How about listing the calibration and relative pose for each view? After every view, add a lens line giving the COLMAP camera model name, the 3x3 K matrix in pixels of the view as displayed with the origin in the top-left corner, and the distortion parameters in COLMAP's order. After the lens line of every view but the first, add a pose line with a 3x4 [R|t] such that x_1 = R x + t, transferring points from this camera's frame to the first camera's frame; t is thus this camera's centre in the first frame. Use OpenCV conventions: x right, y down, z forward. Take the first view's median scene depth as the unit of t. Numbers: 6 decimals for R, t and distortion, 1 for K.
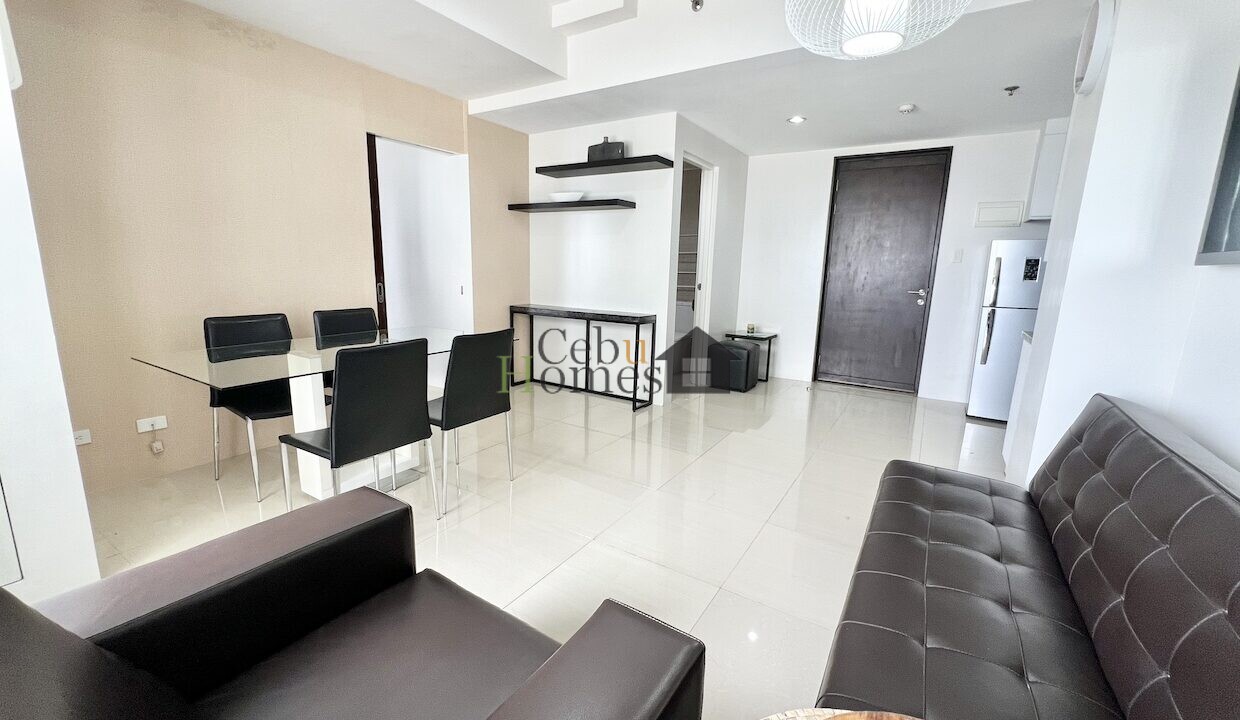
lens RADIAL K [[495.4, 0, 614.2], [0, 495.4, 358.0], [0, 0, 1]] dist [-0.001420, -0.000087]
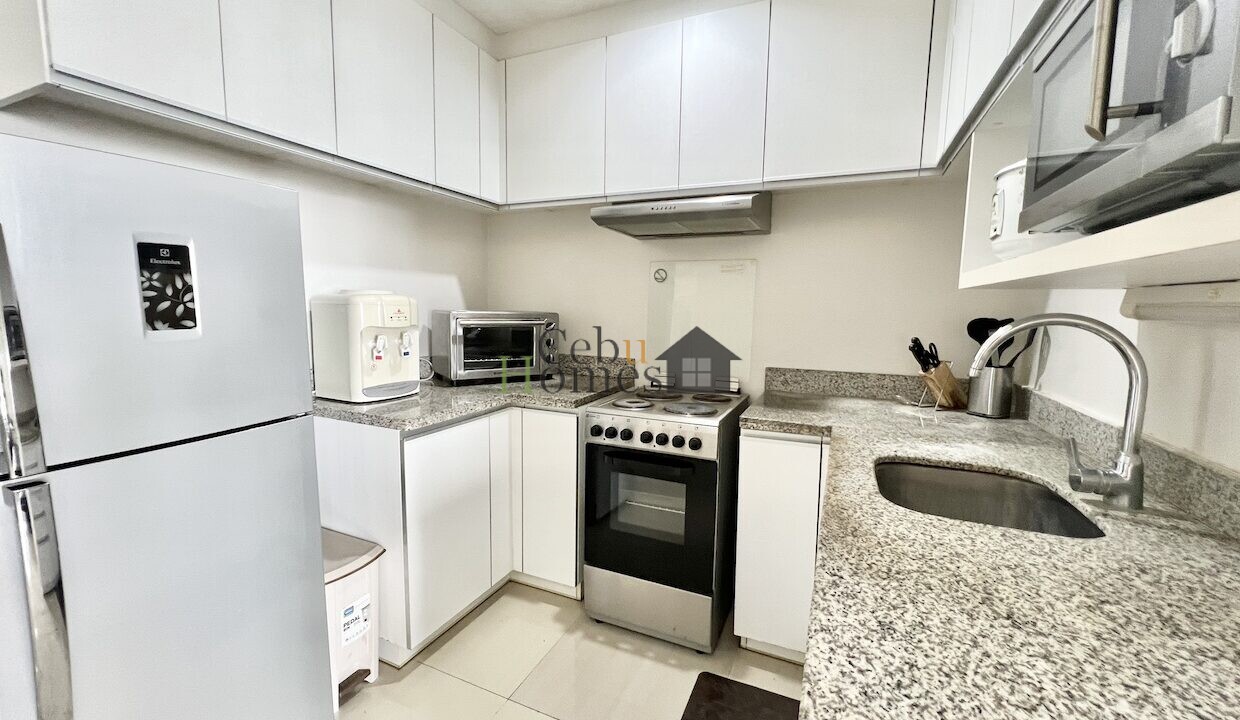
lens RADIAL K [[495.4, 0, 620.1], [0, 495.4, 359.8], [0, 0, 1]] dist [-0.001420, -0.000087]
pose [[-0.149712, -0.128989, 0.980280, 0.562096], [0.174412, 0.972461, 0.154597, -0.141988], [-0.973225, 0.194118, -0.123092, 0.816540]]
